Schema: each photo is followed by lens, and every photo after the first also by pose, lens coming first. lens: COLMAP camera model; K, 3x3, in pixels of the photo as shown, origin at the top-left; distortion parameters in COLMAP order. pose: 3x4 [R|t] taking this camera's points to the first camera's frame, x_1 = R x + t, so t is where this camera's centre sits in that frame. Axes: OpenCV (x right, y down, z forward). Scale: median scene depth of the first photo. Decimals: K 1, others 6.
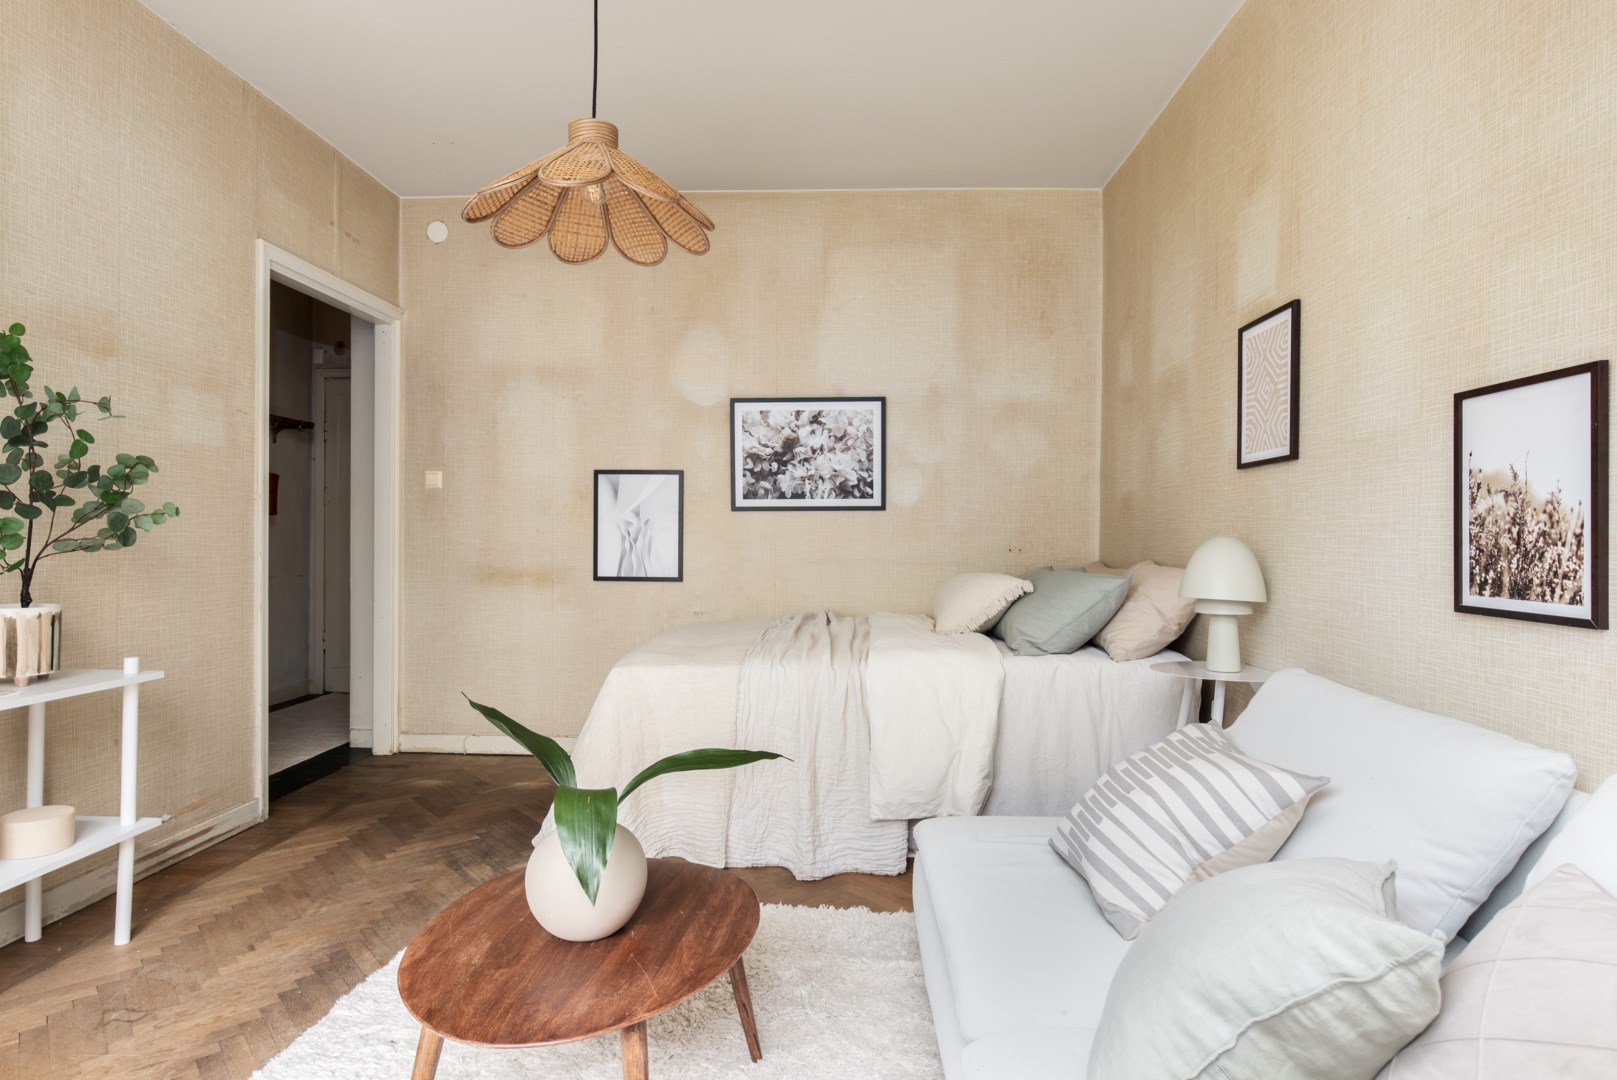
lens RADIAL K [[861.5, 0, 807.6], [0, 861.5, 545.6], [0, 0, 1]] dist [-0.001472, -0.000025]
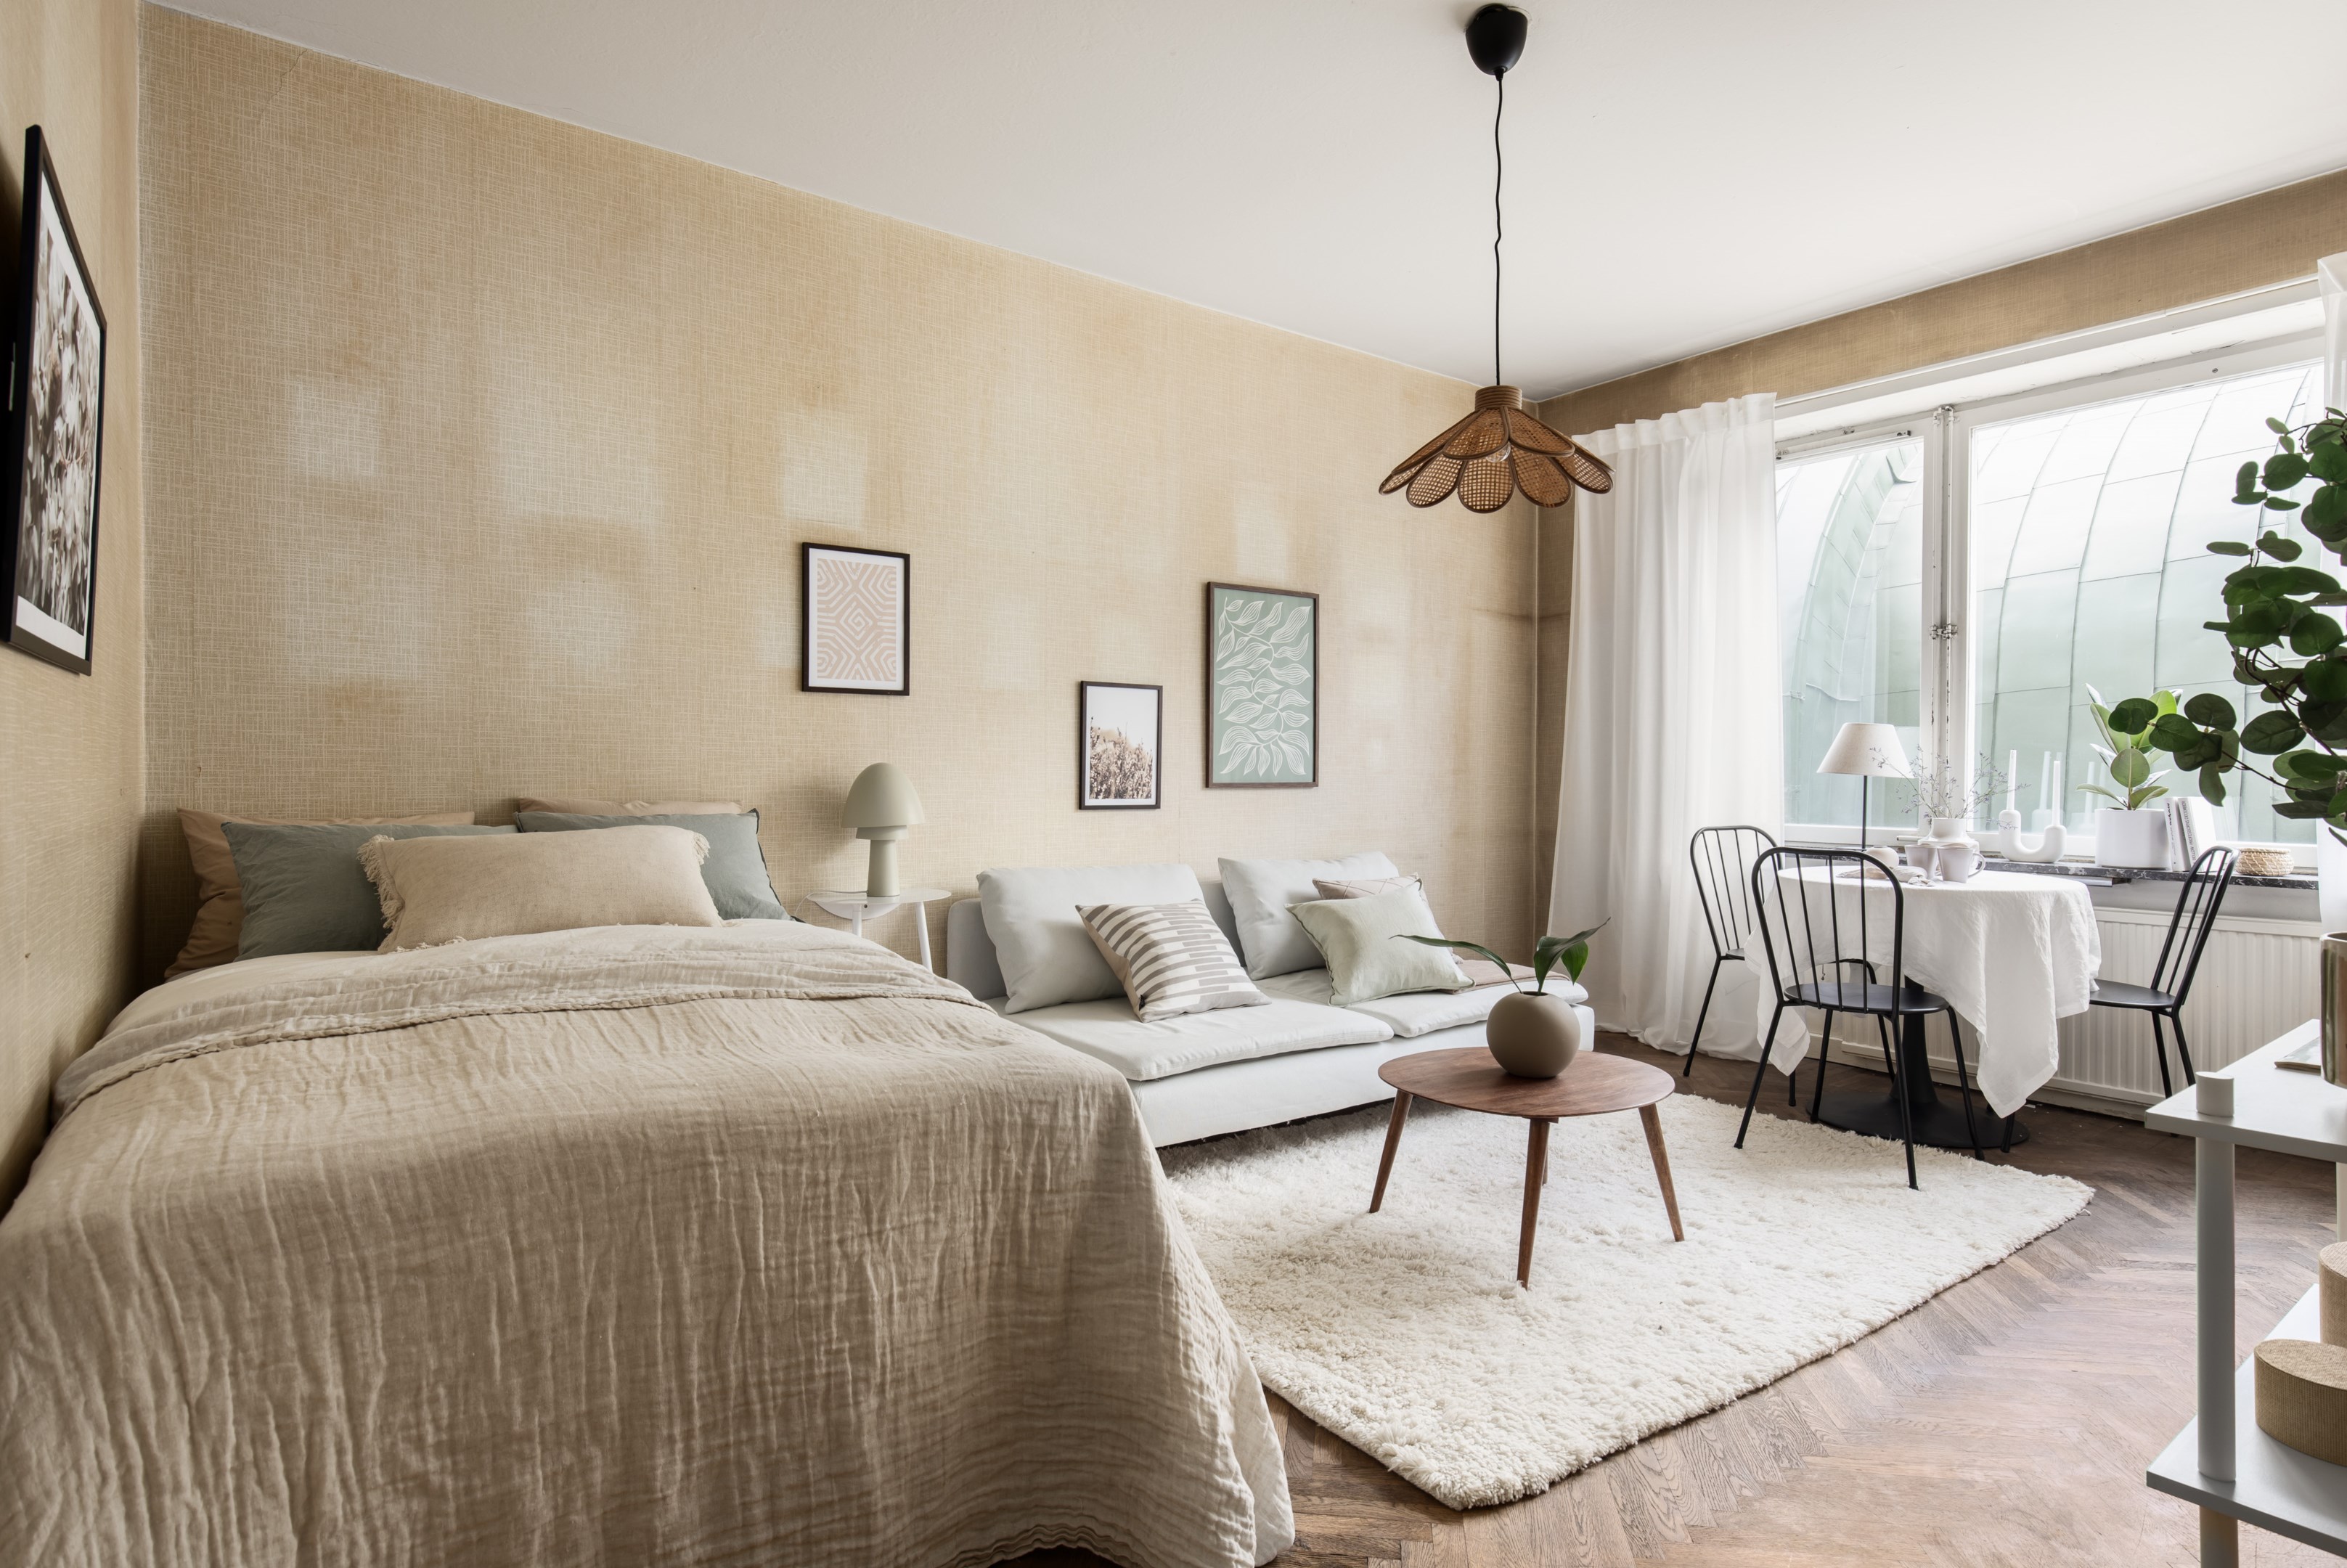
lens RADIAL K [[1250.5, 0, 1160.2], [0, 1250.5, 775.2], [0, 0, 1]] dist [-0.001472, -0.000025]
pose [[-0.640423, -0.020335, 0.767753, -0.608290], [-0.003894, 0.999723, 0.023231, -0.024355], [-0.768013, 0.011888, -0.640324, 1.213299]]
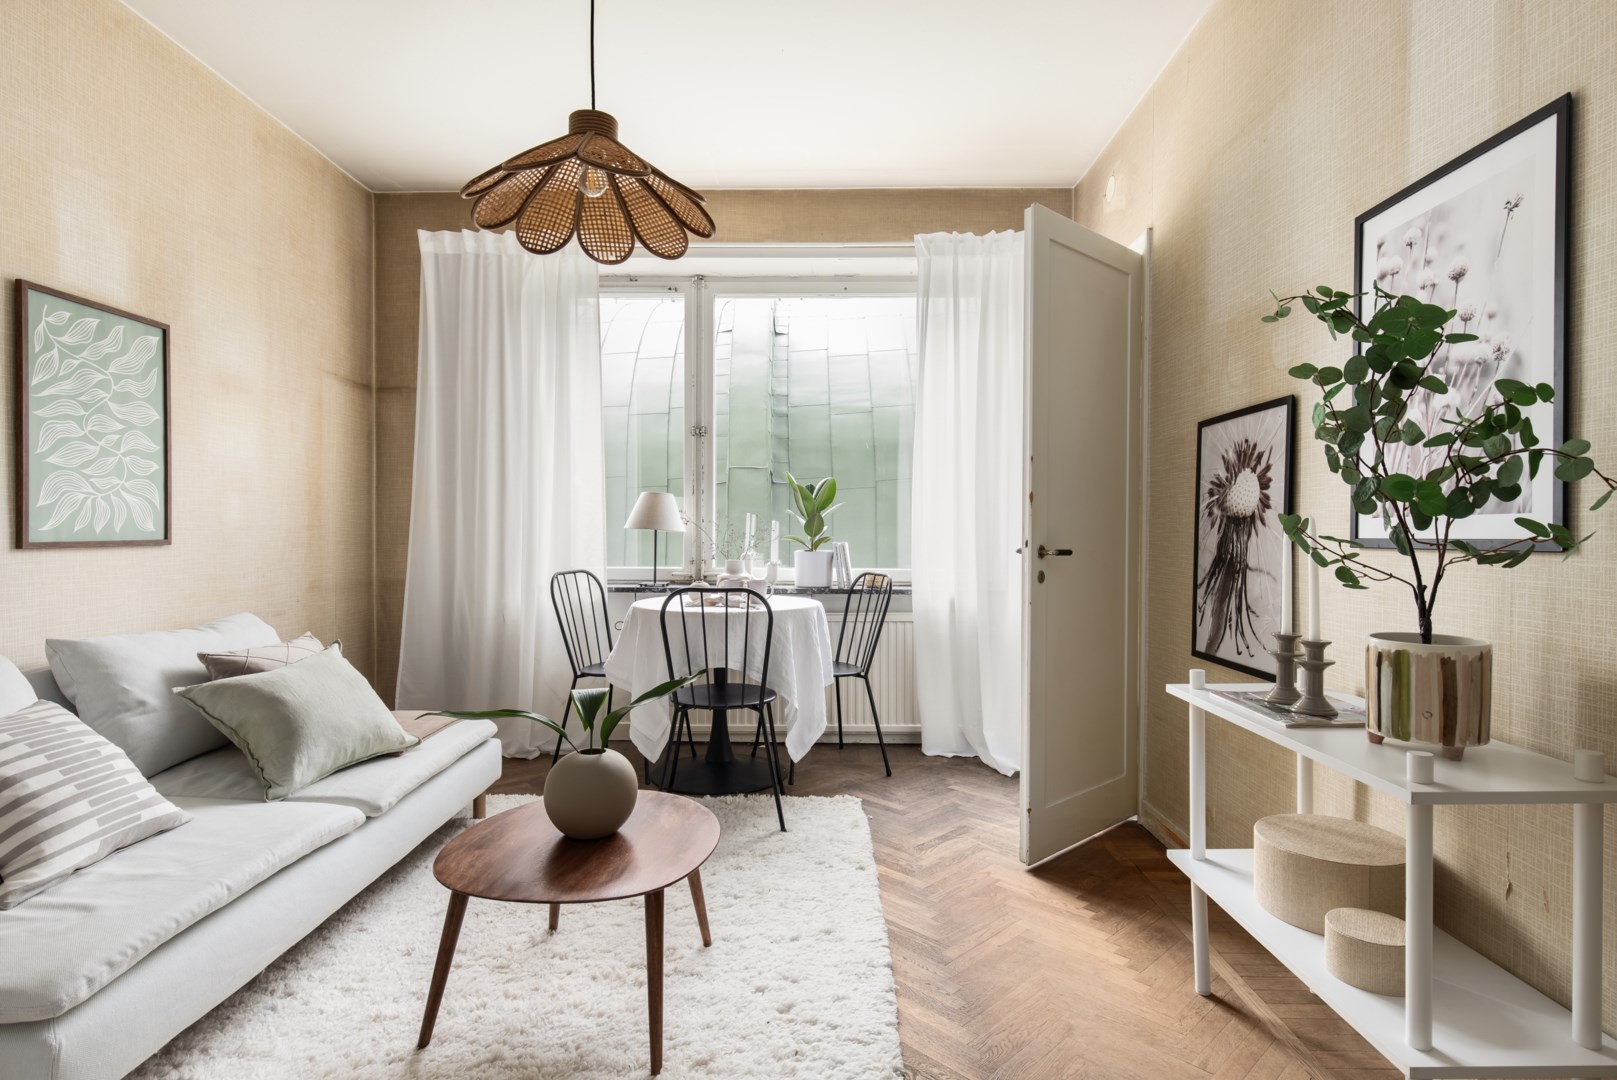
lens RADIAL K [[853.7, 0, 814.4], [0, 853.7, 536.2], [0, 0, 1]] dist [0.009519, -0.006674]
pose [[-0.998554, -0.016564, -0.051145, -0.208401], [-0.017548, 0.999668, 0.018848, -0.014420], [0.050816, 0.019718, -0.998513, 1.042260]]
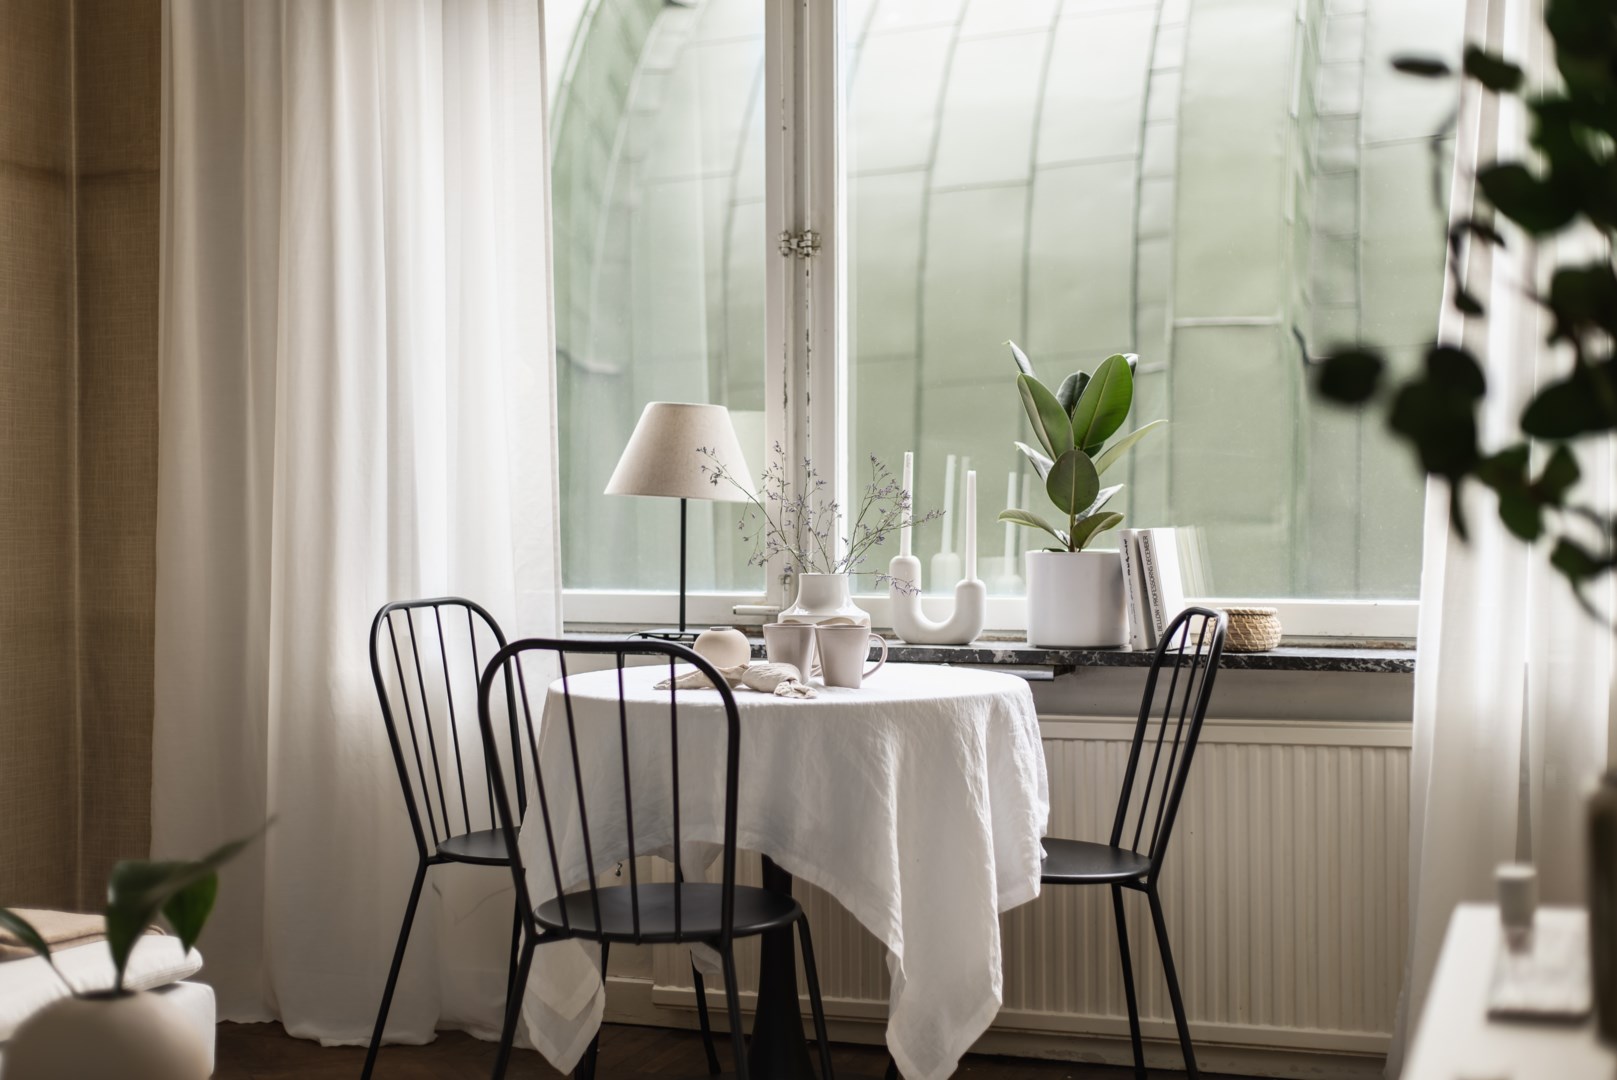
lens RADIAL K [[2369.4, 0, 805.3], [0, 2369.4, 538.3], [0, 0, 1]] dist [-0.001788, 0.000000]
pose [[-0.962251, -0.014775, 0.271764, -0.505182], [-0.005978, 0.999432, 0.033168, -0.018808], [-0.272100, 0.030291, -0.961792, 1.088743]]
